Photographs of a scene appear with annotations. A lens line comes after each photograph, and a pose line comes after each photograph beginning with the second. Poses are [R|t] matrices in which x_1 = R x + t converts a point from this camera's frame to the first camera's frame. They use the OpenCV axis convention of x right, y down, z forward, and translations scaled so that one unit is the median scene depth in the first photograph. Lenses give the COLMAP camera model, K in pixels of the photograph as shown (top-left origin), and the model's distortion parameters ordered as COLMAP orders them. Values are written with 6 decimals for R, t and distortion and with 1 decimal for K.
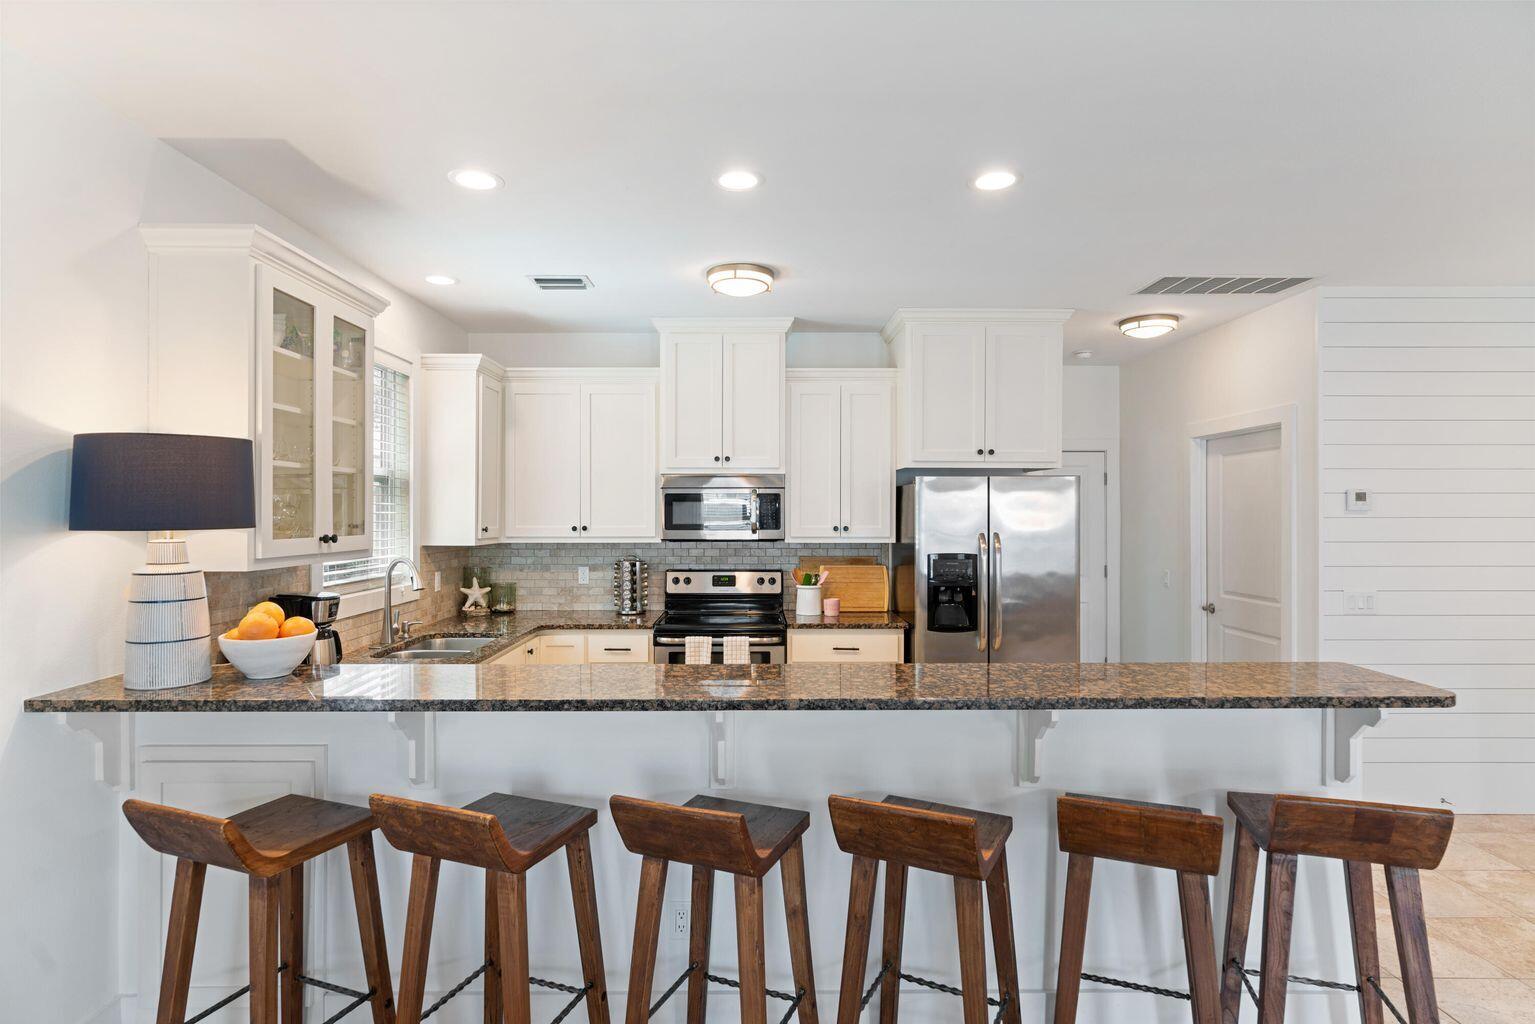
lens RADIAL K [[800.7, 0, 767.5], [0, 800.7, 512.0], [0, 0, 1]] dist [-0.002850, -0.000461]
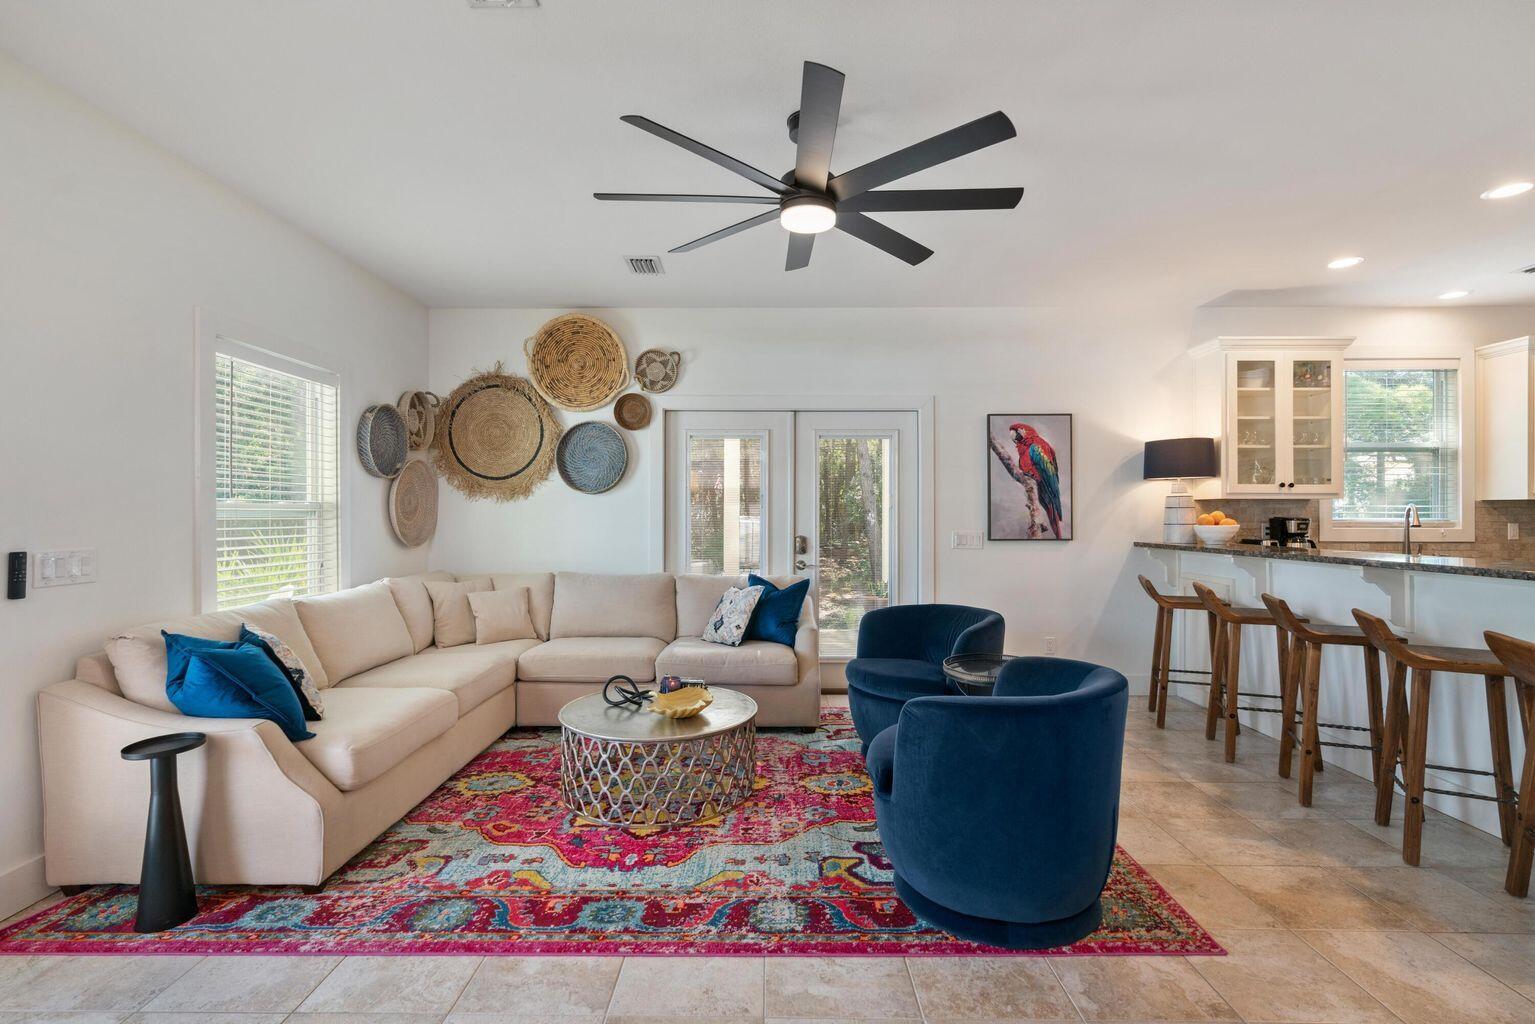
lens RADIAL K [[725.1, 0, 760.9], [0, 725.1, 507.2], [0, 0, 1]] dist [-0.002884, -0.000328]
pose [[-0.021866, -0.010105, -0.999710, 0.728490], [-0.000219, 0.999949, -0.010103, 0.065465], [0.999761, -0.000002, -0.021867, -0.103504]]
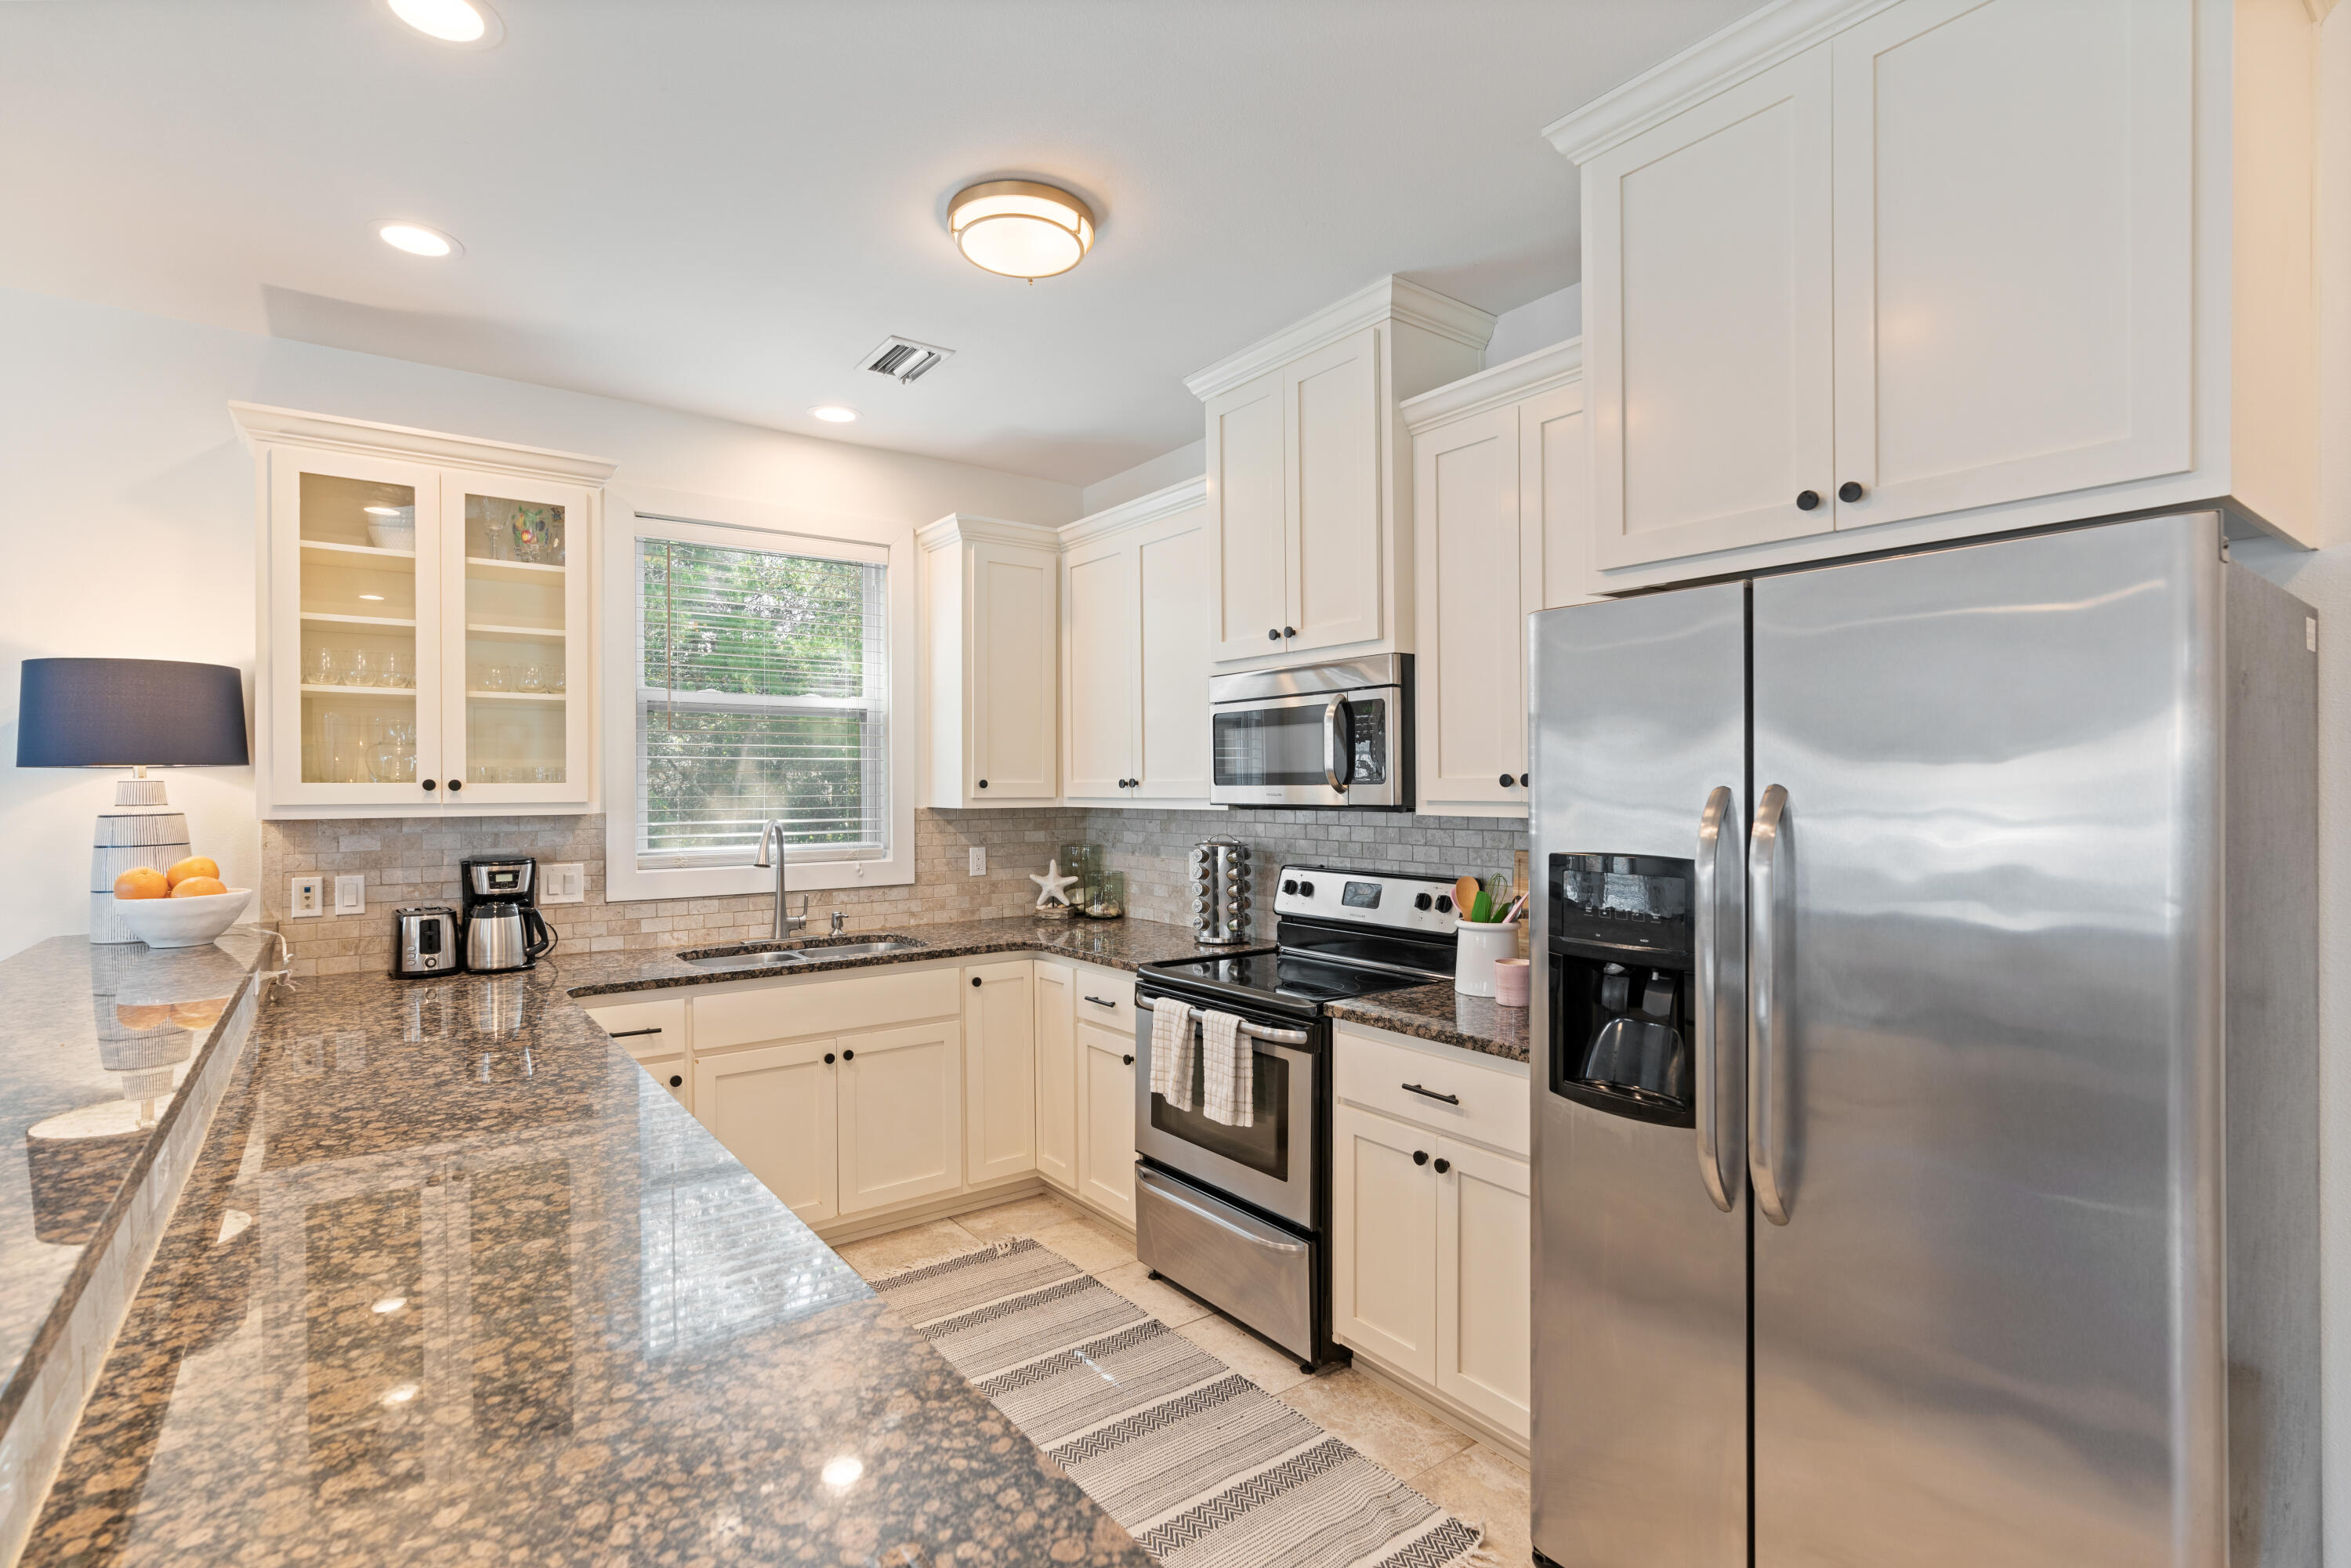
lens RADIAL K [[1110.5, 0, 1165.4], [0, 1110.5, 776.7], [0, 0, 1]] dist [-0.002884, -0.000328]
pose [[0.589884, -0.009309, -0.807434, 0.467099], [0.005664, 0.999957, -0.007391, 0.024192], [0.807468, -0.000213, 0.589911, 0.604950]]
